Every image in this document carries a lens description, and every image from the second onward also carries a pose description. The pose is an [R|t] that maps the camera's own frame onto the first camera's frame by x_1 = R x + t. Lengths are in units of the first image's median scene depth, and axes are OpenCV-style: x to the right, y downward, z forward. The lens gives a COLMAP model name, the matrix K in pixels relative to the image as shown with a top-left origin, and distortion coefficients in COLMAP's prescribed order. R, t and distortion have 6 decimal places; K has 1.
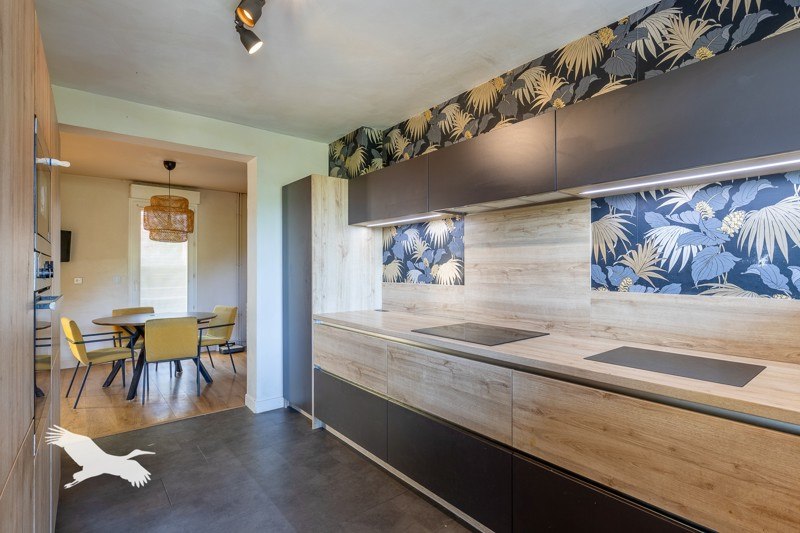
lens RADIAL K [[407.2, 0, 400.0], [0, 407.2, 266.5], [0, 0, 1]] dist [0.000219, -0.000001]
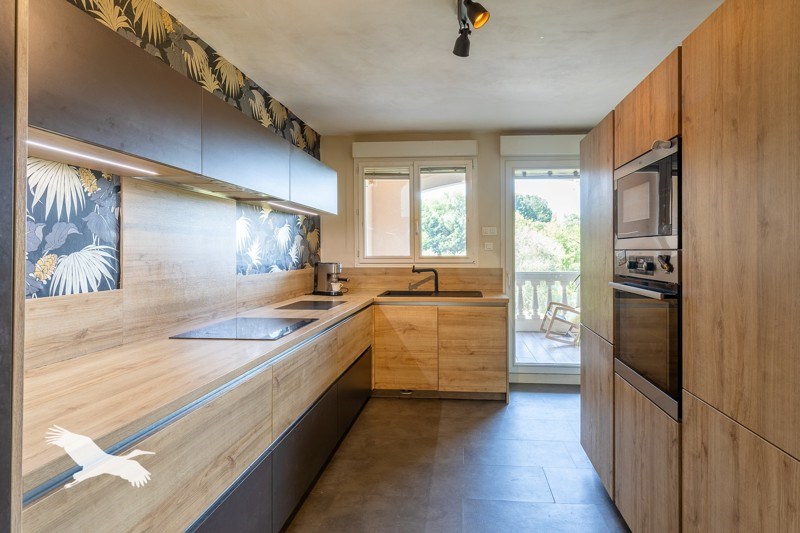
lens RADIAL K [[414.2, 0, 400.8], [0, 414.2, 251.1], [0, 0, 1]] dist [0.000009, -0.000021]
pose [[-0.686052, 0.005487, 0.727532, -0.560260], [0.002439, 0.999983, -0.005241, -0.005787], [-0.727549, -0.001821, -0.686054, 1.082477]]
